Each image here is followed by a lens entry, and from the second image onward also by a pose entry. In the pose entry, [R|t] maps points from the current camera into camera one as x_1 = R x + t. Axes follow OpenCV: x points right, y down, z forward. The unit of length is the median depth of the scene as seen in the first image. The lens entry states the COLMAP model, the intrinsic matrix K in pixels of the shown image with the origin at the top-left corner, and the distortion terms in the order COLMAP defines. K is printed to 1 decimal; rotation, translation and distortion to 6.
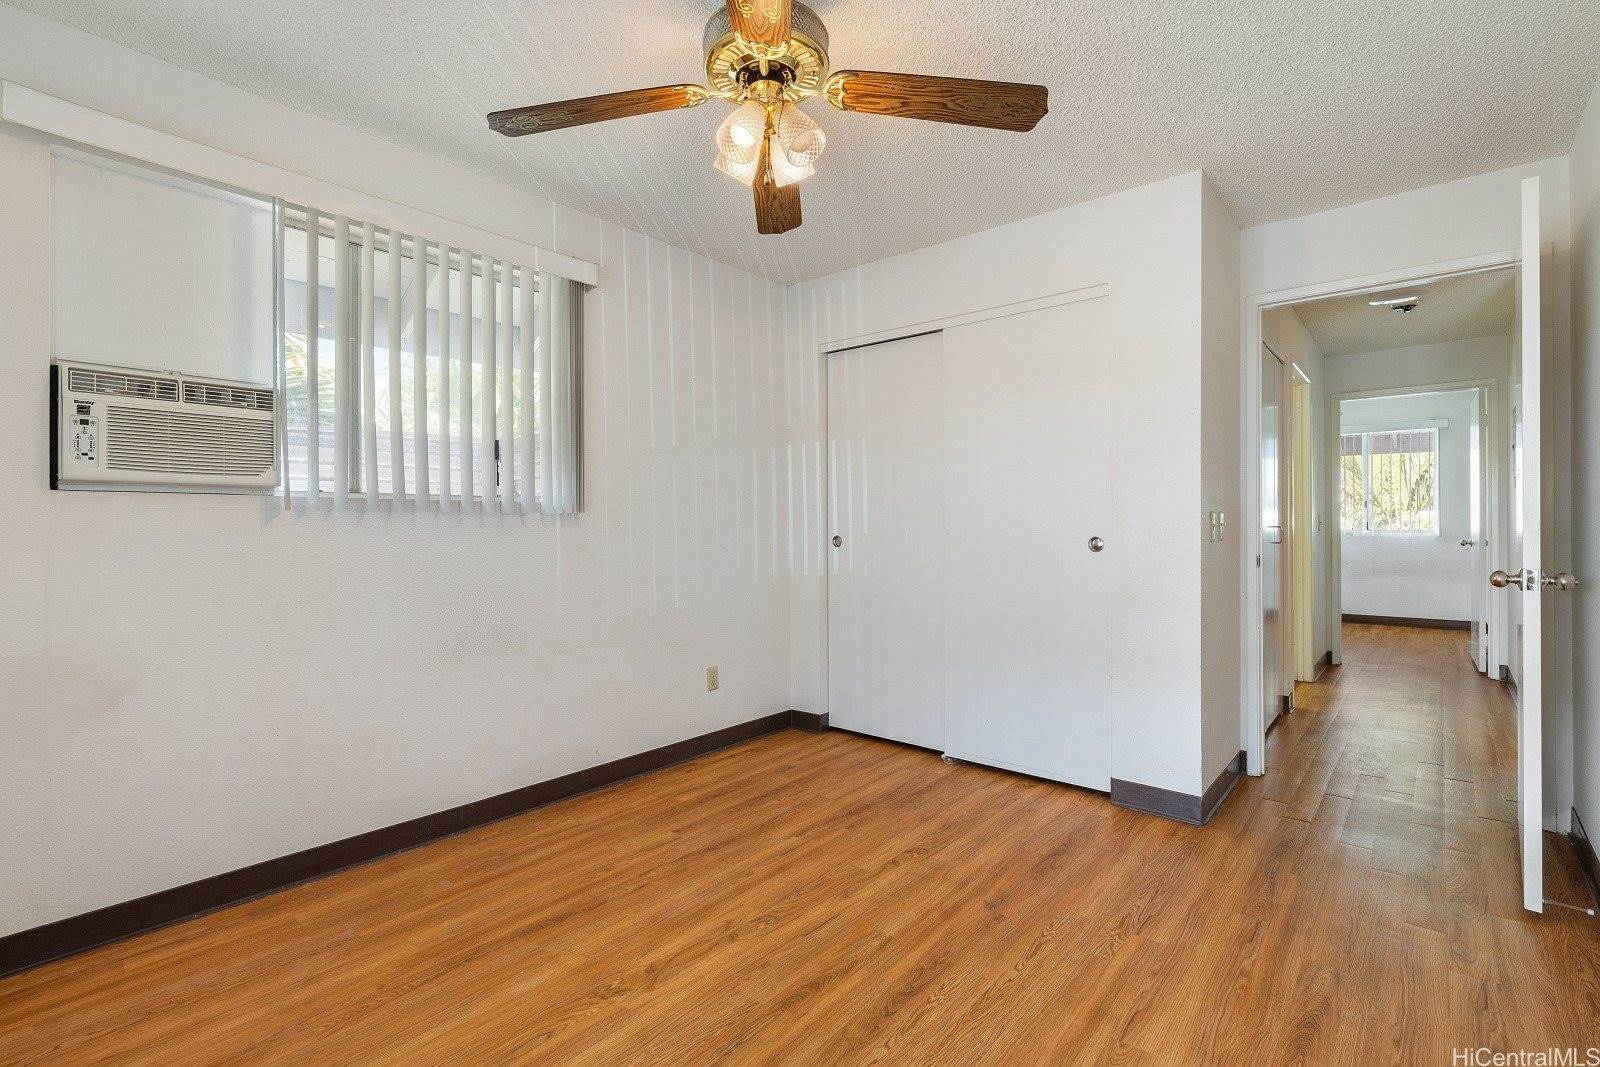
lens RADIAL K [[703.8, 0, 800.0], [0, 703.8, 533.5], [0, 0, 1]] dist [-0.007687, -0.000132]
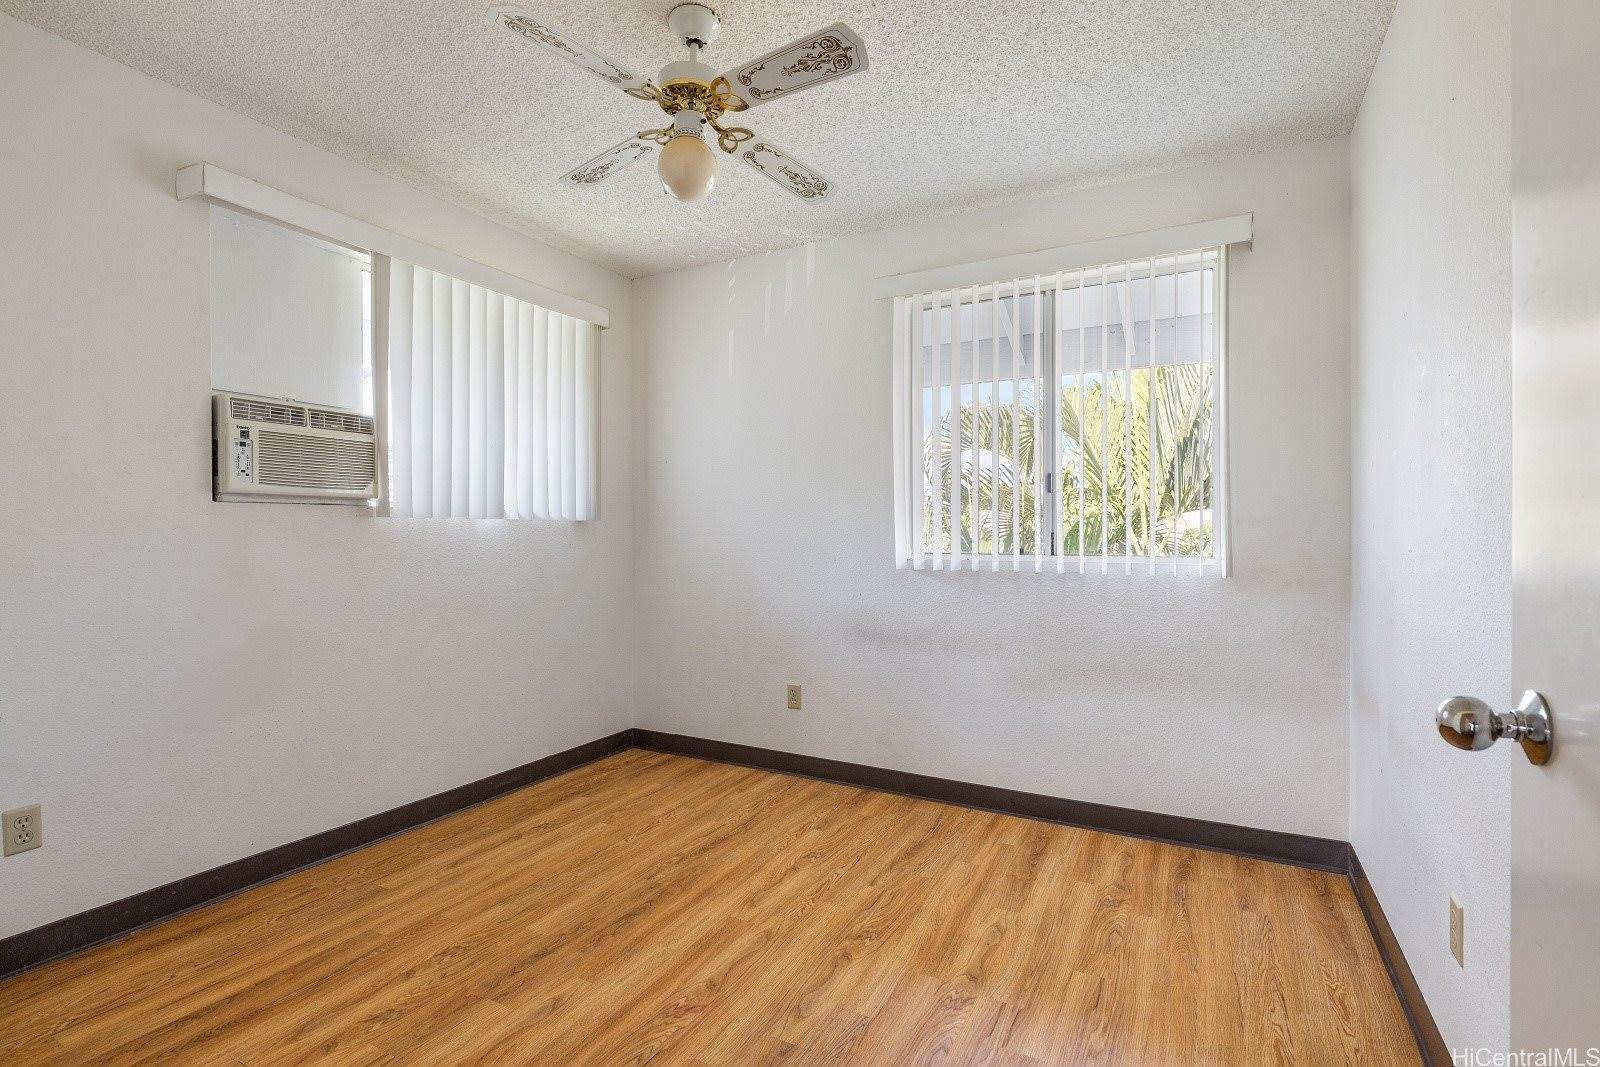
lens RADIAL K [[751.6, 0, 800.0], [0, 751.6, 533.5], [0, 0, 1]] dist [-0.004656, -0.000643]
pose [[0.975091, 0.004206, 0.221764, -0.361676], [-0.002438, 0.999963, -0.008245, 0.000168], [-0.221790, 0.007499, 0.975066, -0.422658]]
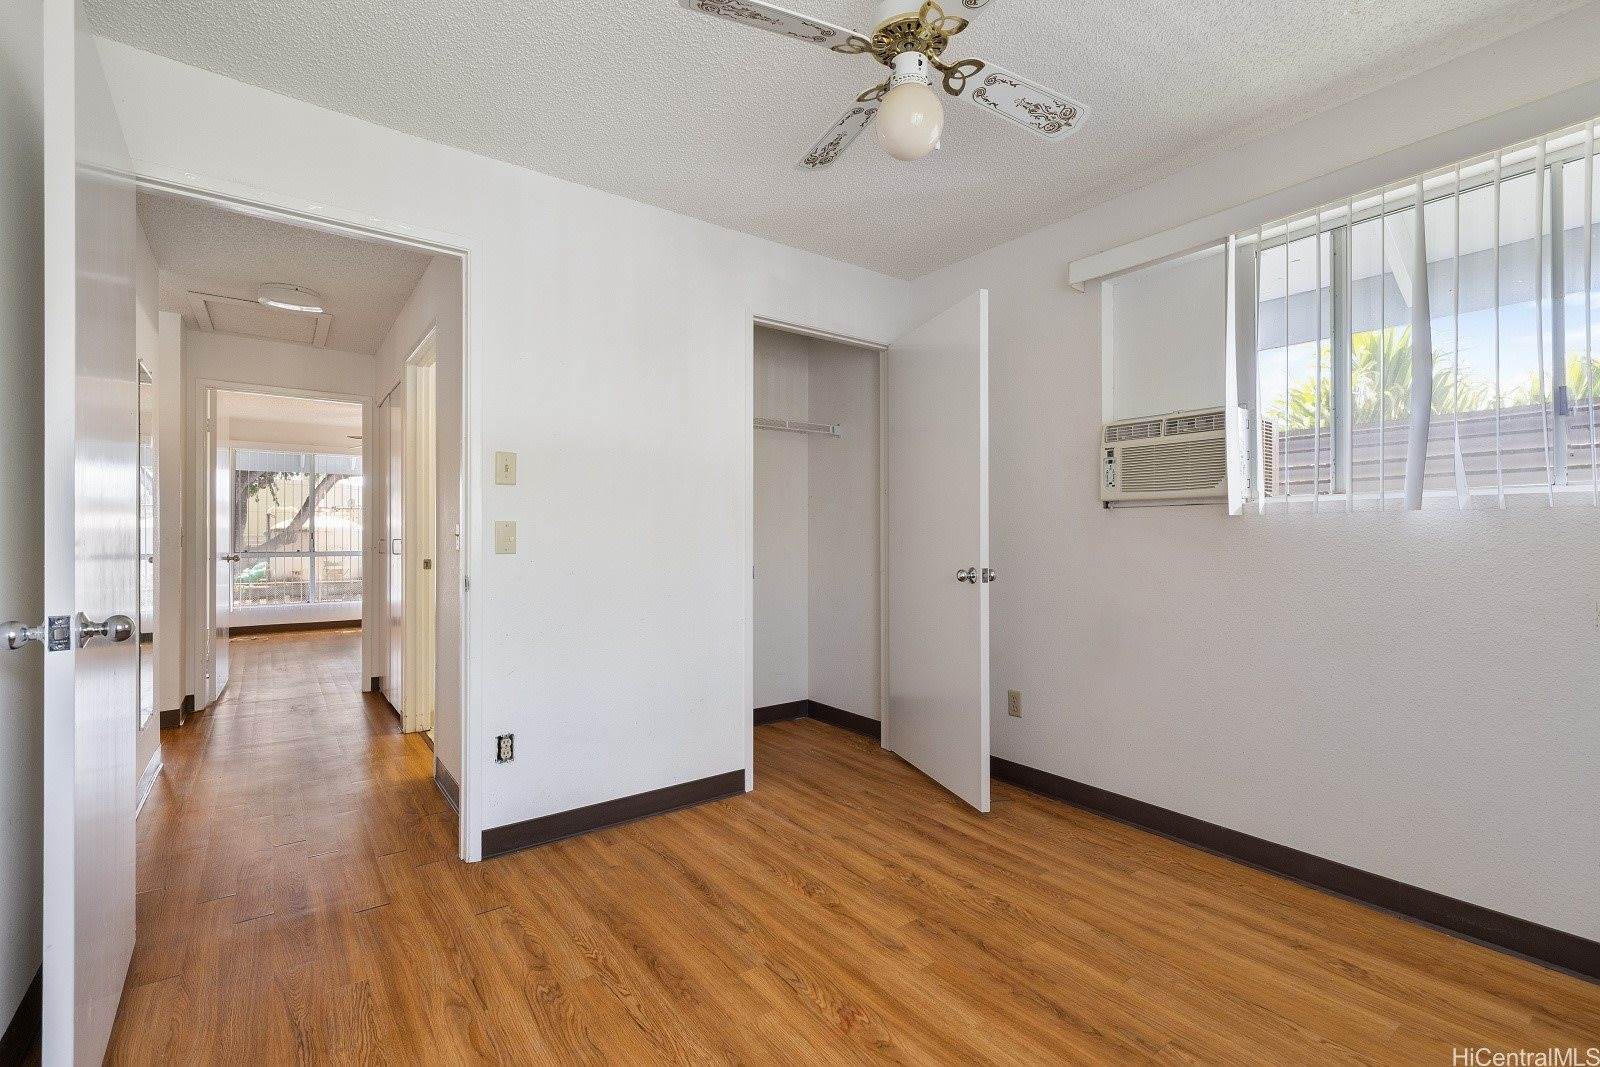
lens RADIAL K [[703.3, 0, 800.0], [0, 703.3, 533.5], [0, 0, 1]] dist [0.000581, -0.000044]
pose [[-0.207284, 0.001017, -0.978280, 0.543067], [-0.004764, 0.999987, 0.002049, -0.006407], [0.978269, 0.005086, -0.207276, 0.622294]]
